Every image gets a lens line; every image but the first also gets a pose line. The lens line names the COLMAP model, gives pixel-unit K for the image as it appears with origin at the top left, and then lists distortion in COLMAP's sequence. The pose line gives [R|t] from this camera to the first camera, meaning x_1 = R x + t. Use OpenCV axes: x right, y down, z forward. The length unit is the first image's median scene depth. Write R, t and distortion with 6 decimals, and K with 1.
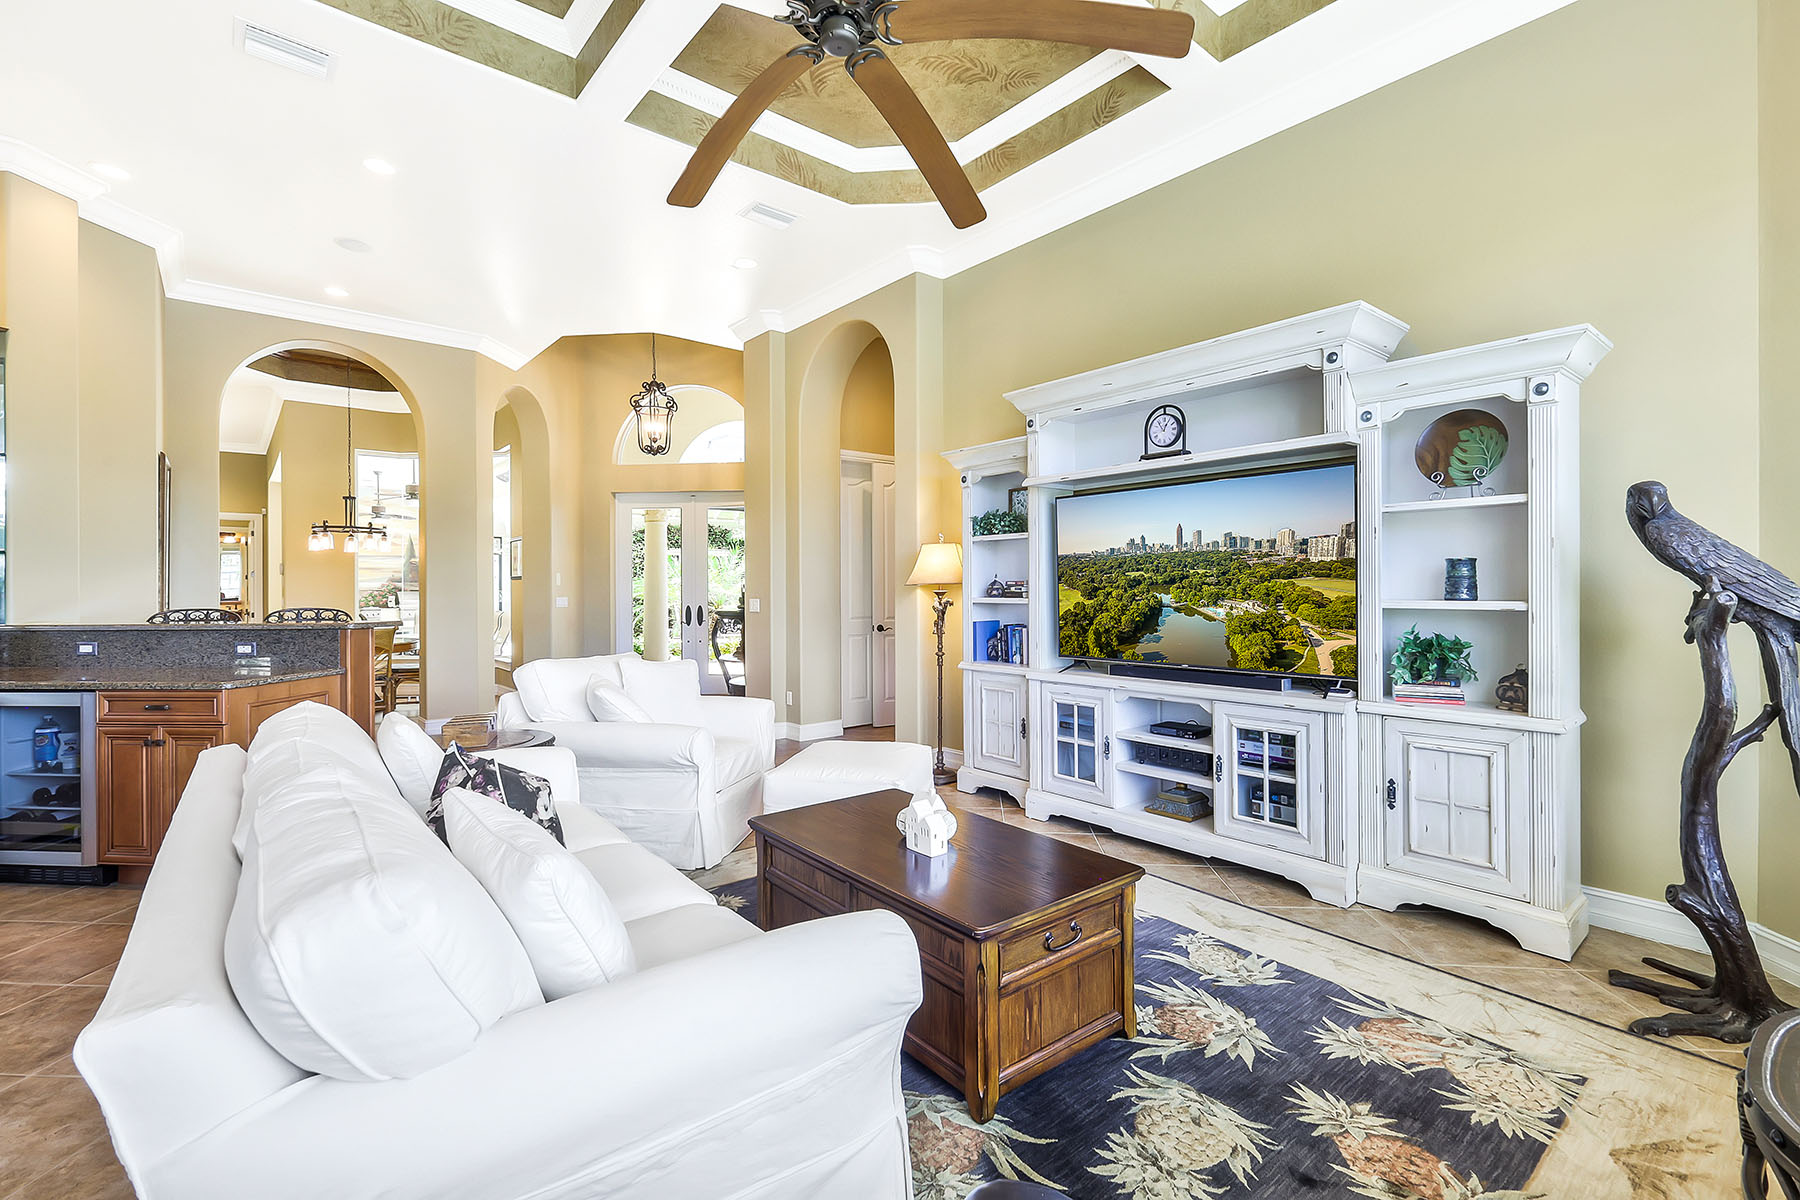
lens RADIAL K [[794.9, 0, 890.3], [0, 794.9, 587.8], [0, 0, 1]] dist [0.001497, 0.000746]
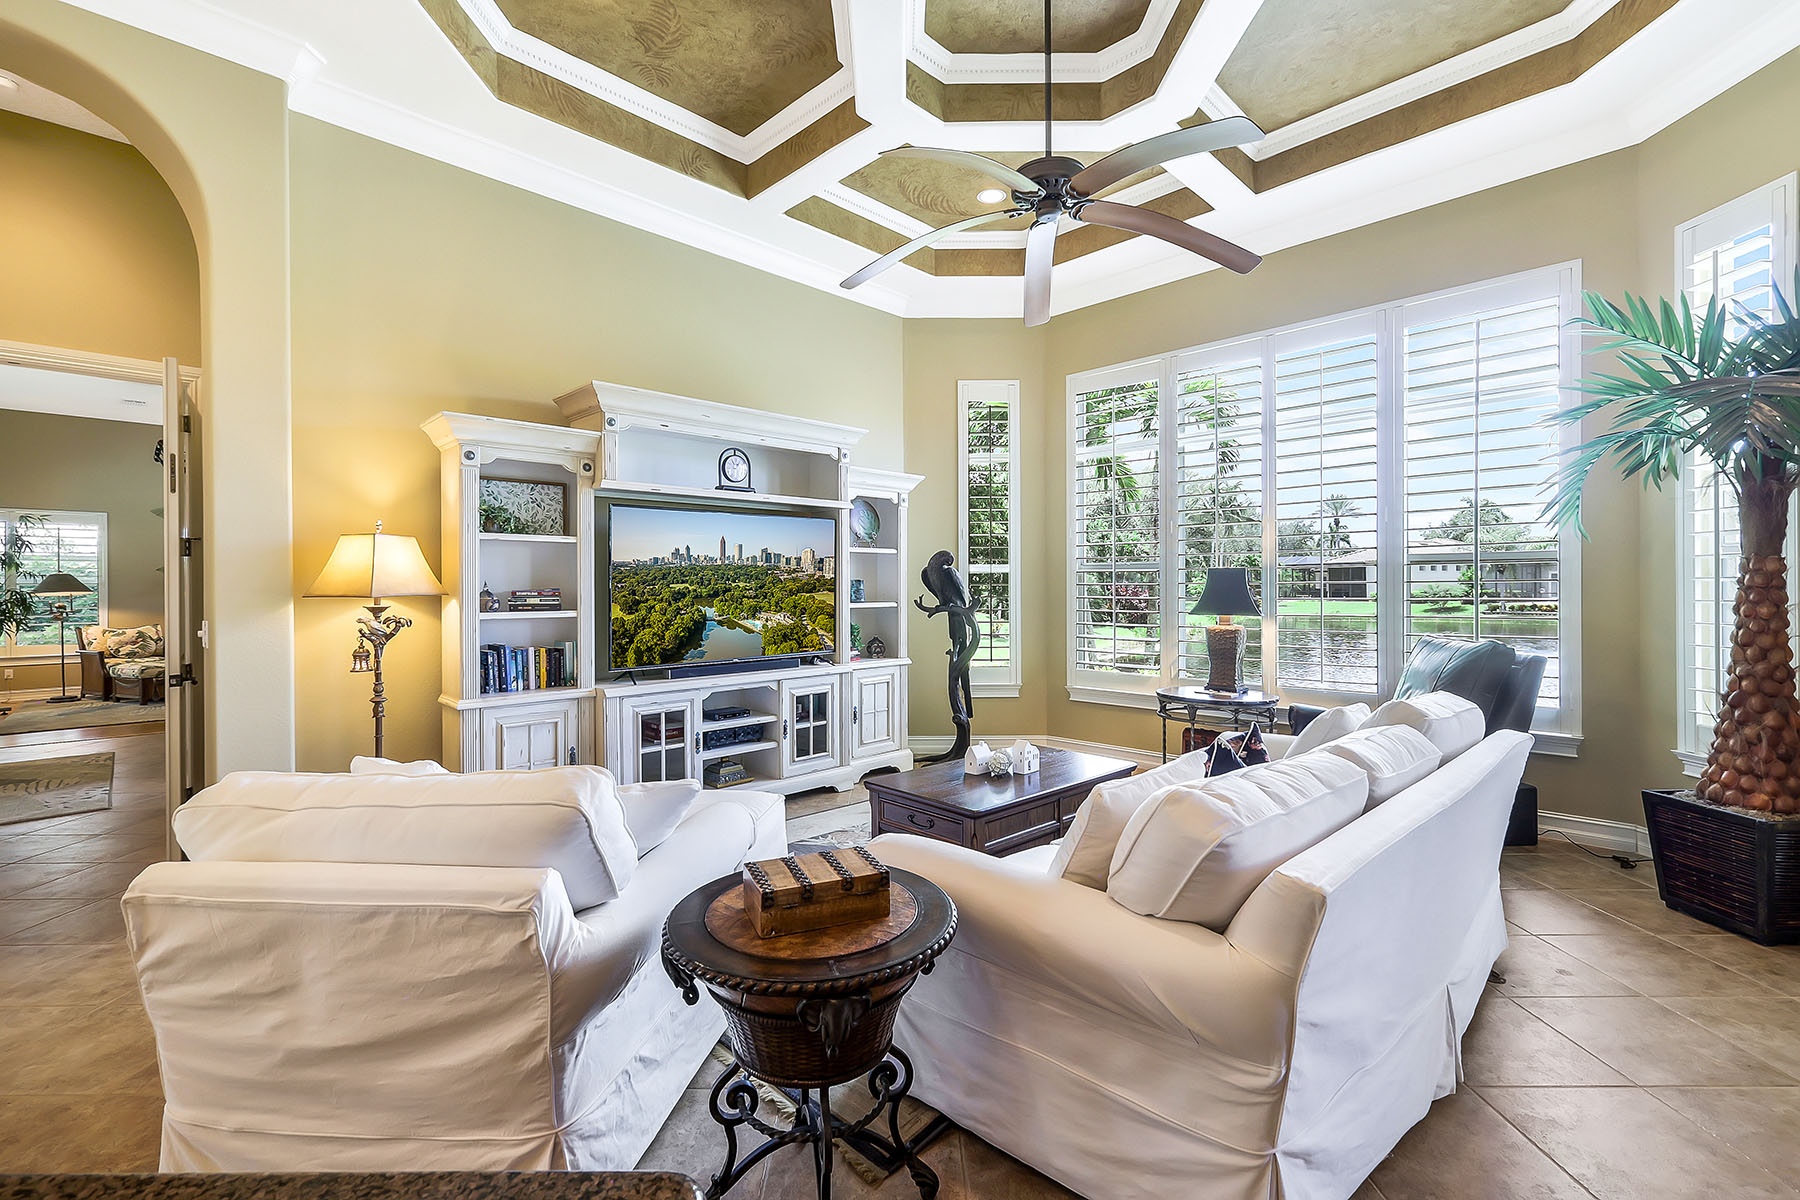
lens RADIAL K [[801.4, 0, 899.3], [0, 801.4, 592.1], [0, 0, 1]] dist [0.000096, -0.000152]
pose [[-0.093778, 0.000812, 0.995593, -0.972763], [0.005719, 0.999984, -0.000277, -0.007197], [-0.995577, 0.005668, -0.093781, 0.930686]]
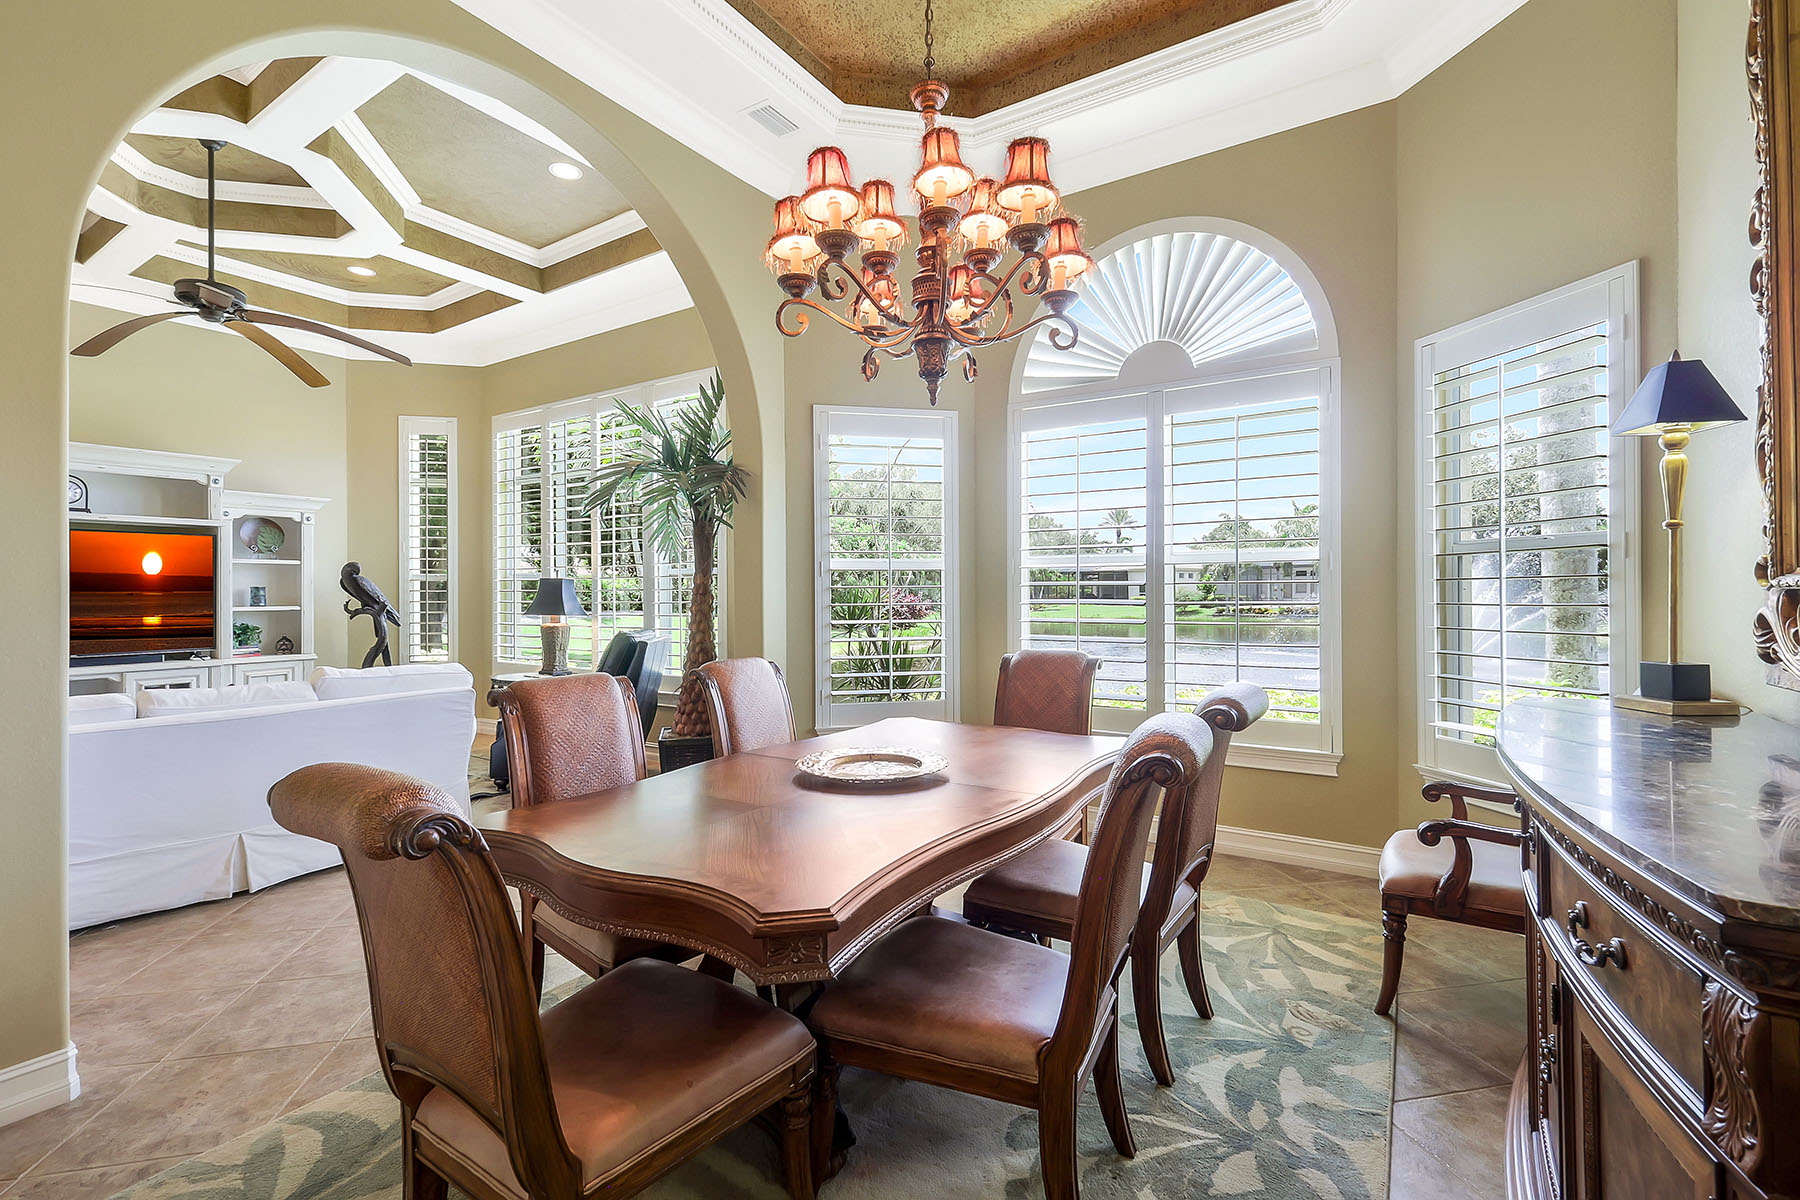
lens RADIAL K [[801.4, 0, 899.3], [0, 801.4, 592.1], [0, 0, 1]] dist [0.000096, -0.000152]
pose [[-0.298724, 0.006484, 0.954317, -1.590840], [0.005373, 0.999973, -0.005112, -0.002504], [-0.954324, 0.003600, -0.298751, 0.001097]]
